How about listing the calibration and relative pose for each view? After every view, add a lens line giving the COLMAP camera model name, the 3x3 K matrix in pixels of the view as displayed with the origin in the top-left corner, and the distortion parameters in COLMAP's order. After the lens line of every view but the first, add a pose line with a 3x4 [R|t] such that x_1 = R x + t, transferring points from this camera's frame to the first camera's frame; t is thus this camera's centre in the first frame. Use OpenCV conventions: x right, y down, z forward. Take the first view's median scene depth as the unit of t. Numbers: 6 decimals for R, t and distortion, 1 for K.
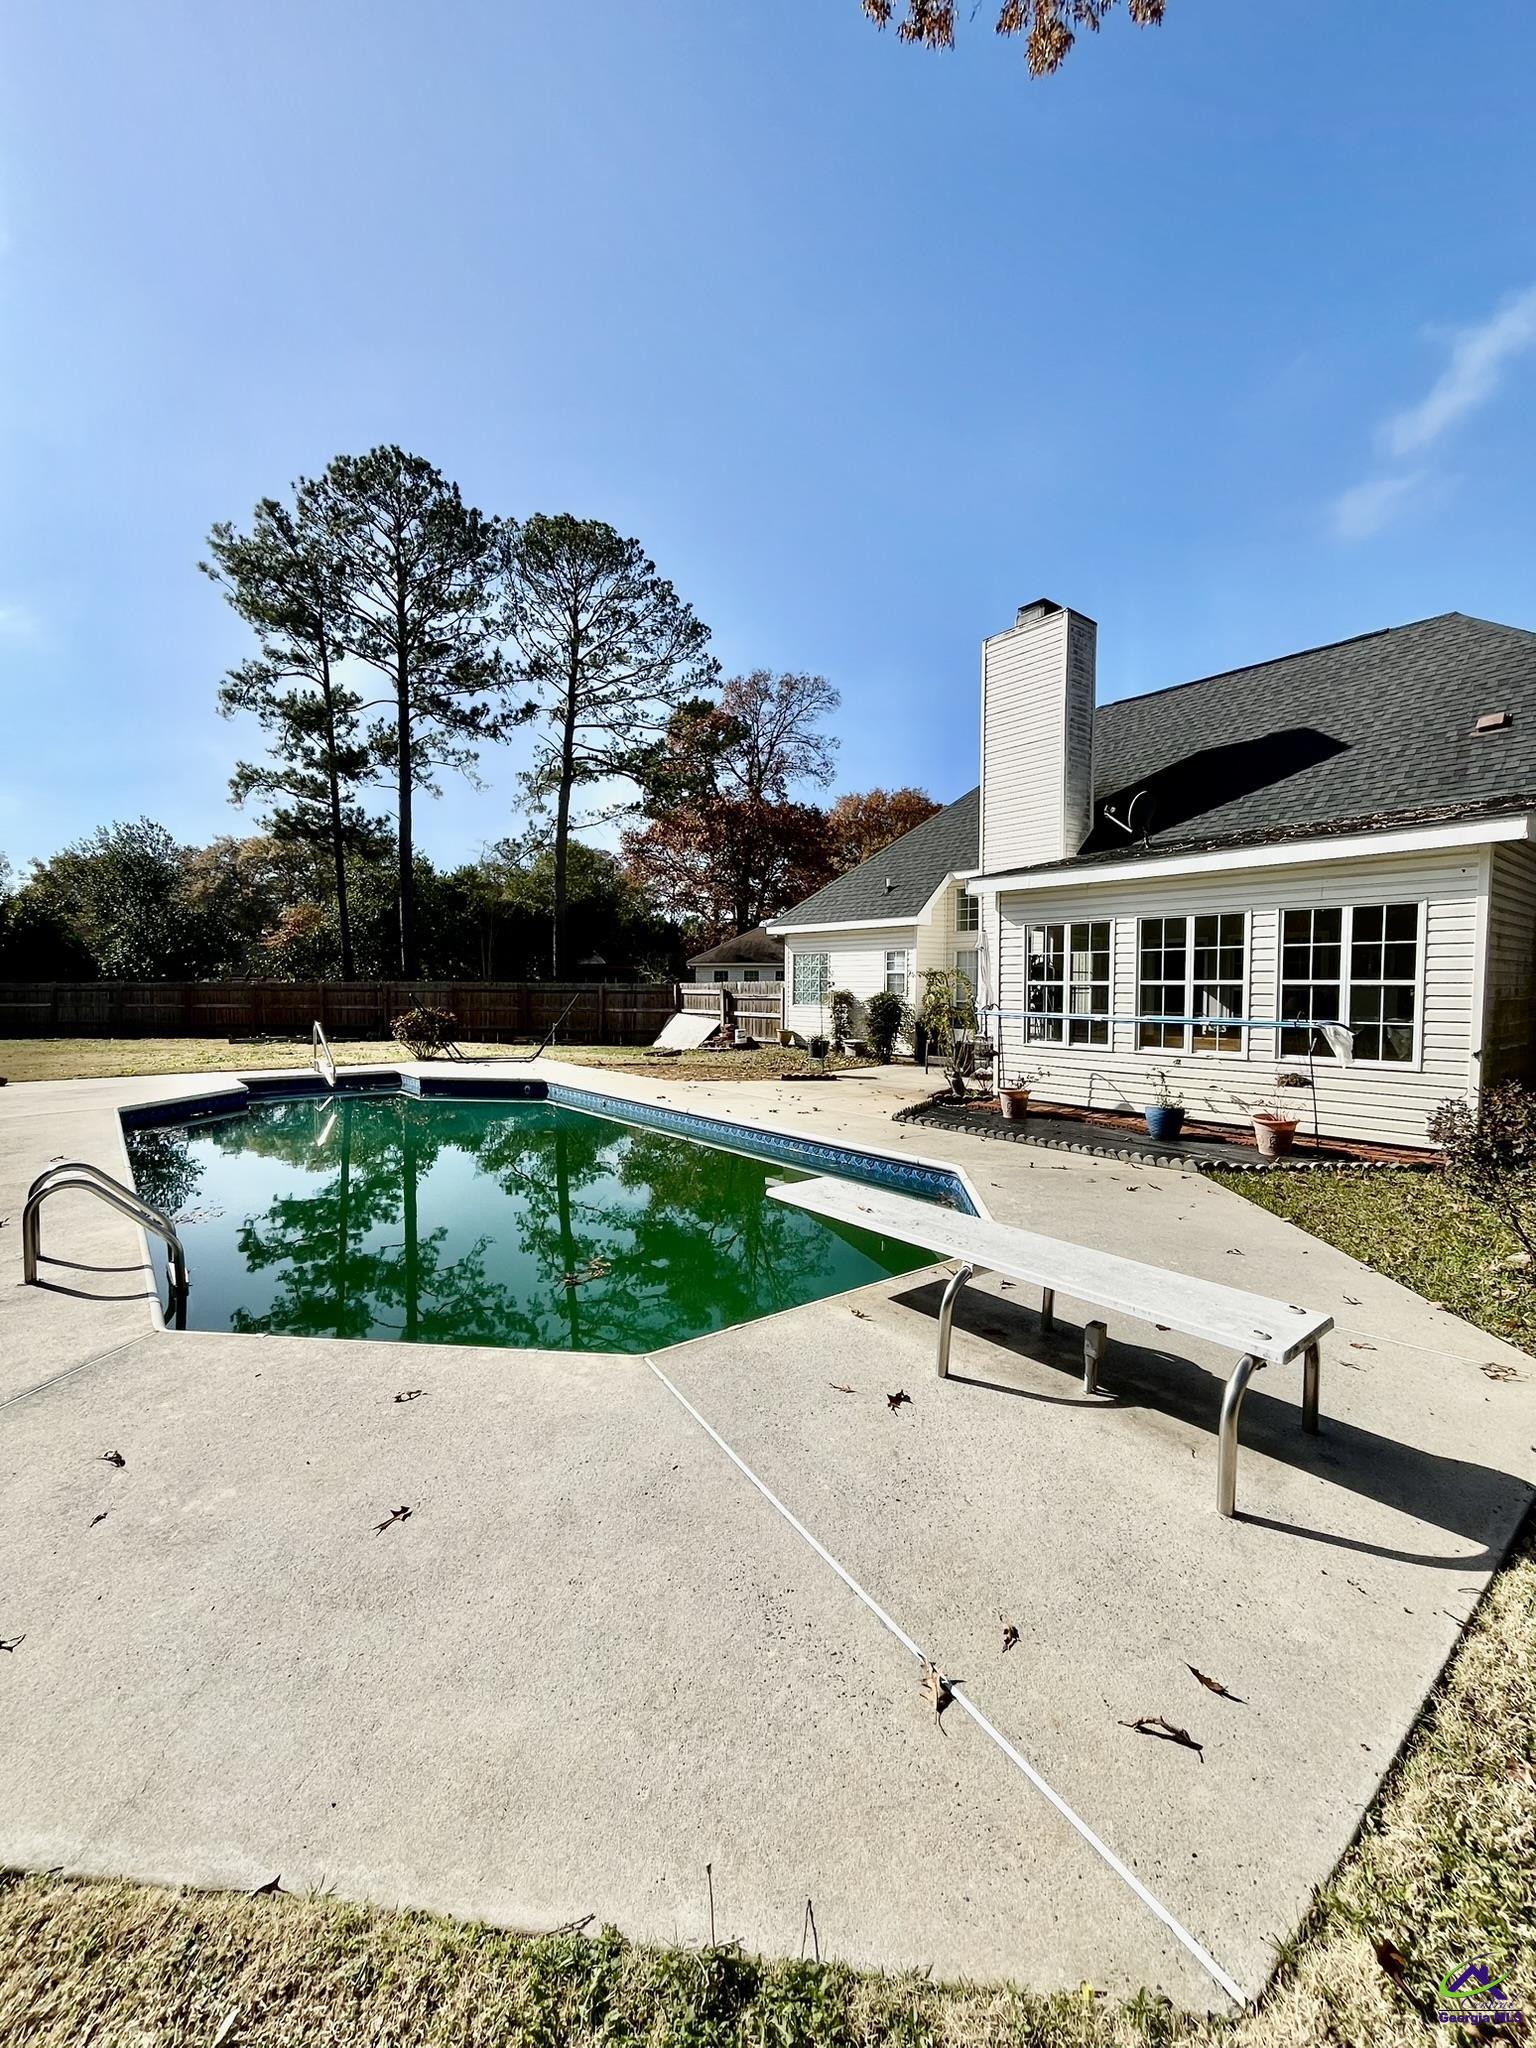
lens RADIAL K [[838.7, 0, 762.9], [0, 838.7, 1022.5], [0, 0, 1]] dist [0.000310, -0.000870]
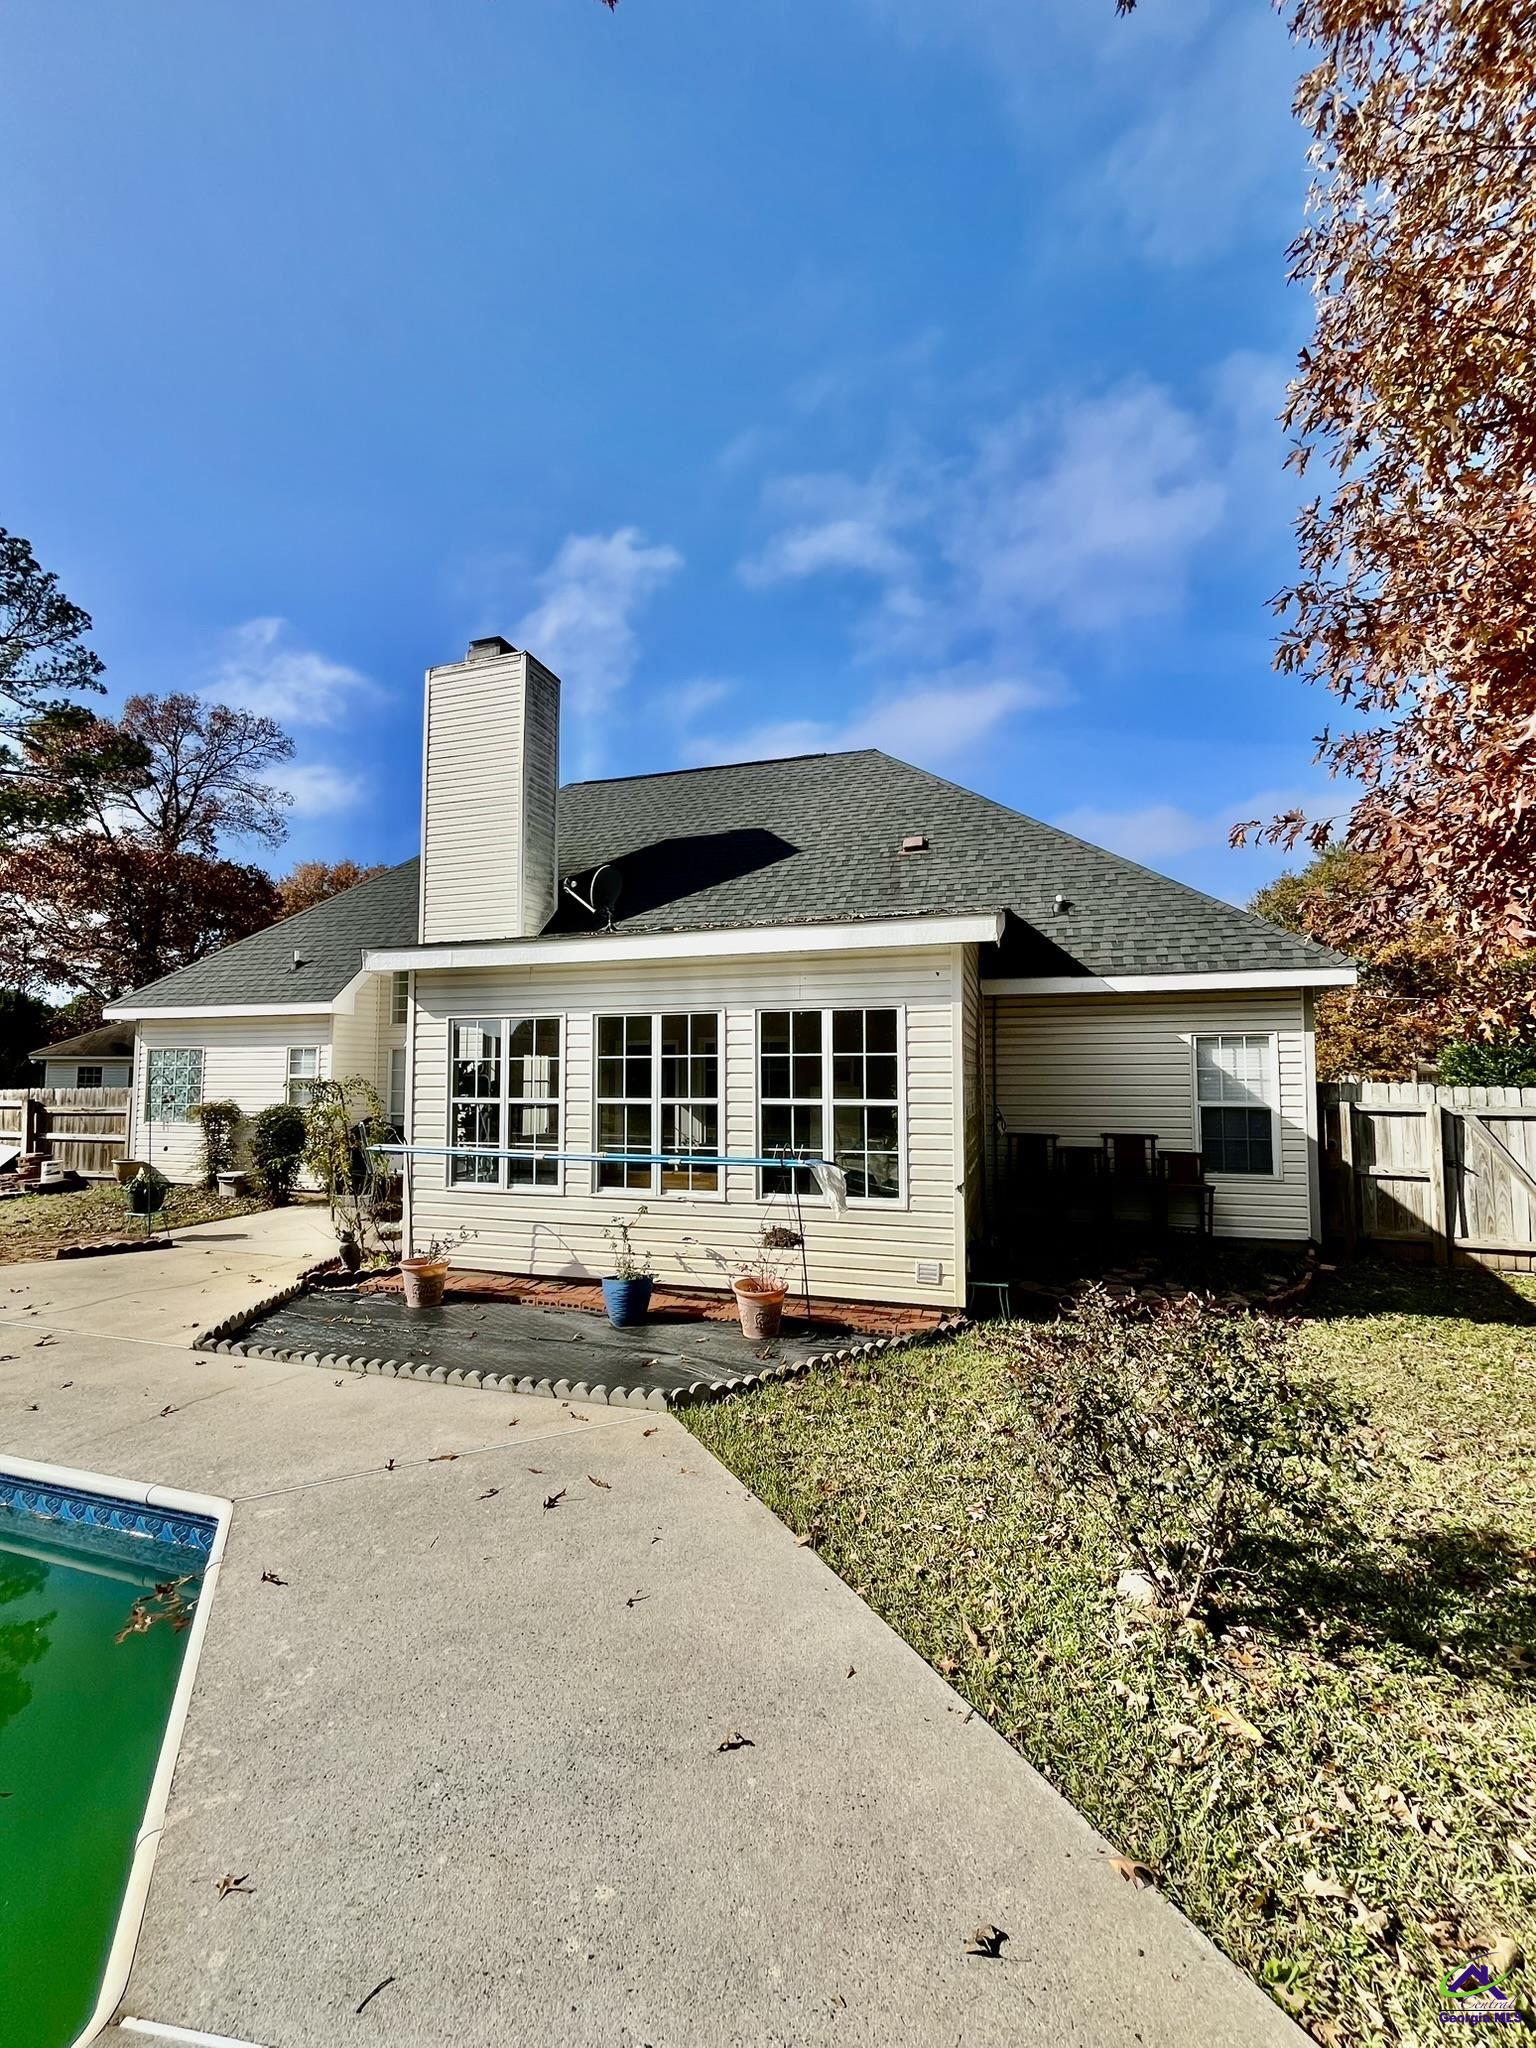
lens RADIAL K [[838.7, 0, 774.0], [0, 838.7, 1030.7], [0, 0, 1]] dist [0.000310, -0.000870]
pose [[0.827867, 0.027250, 0.560262, 0.103307], [0.029822, 0.995268, -0.092475, -0.023008], [-0.560131, 0.093265, 0.823137, 0.188708]]
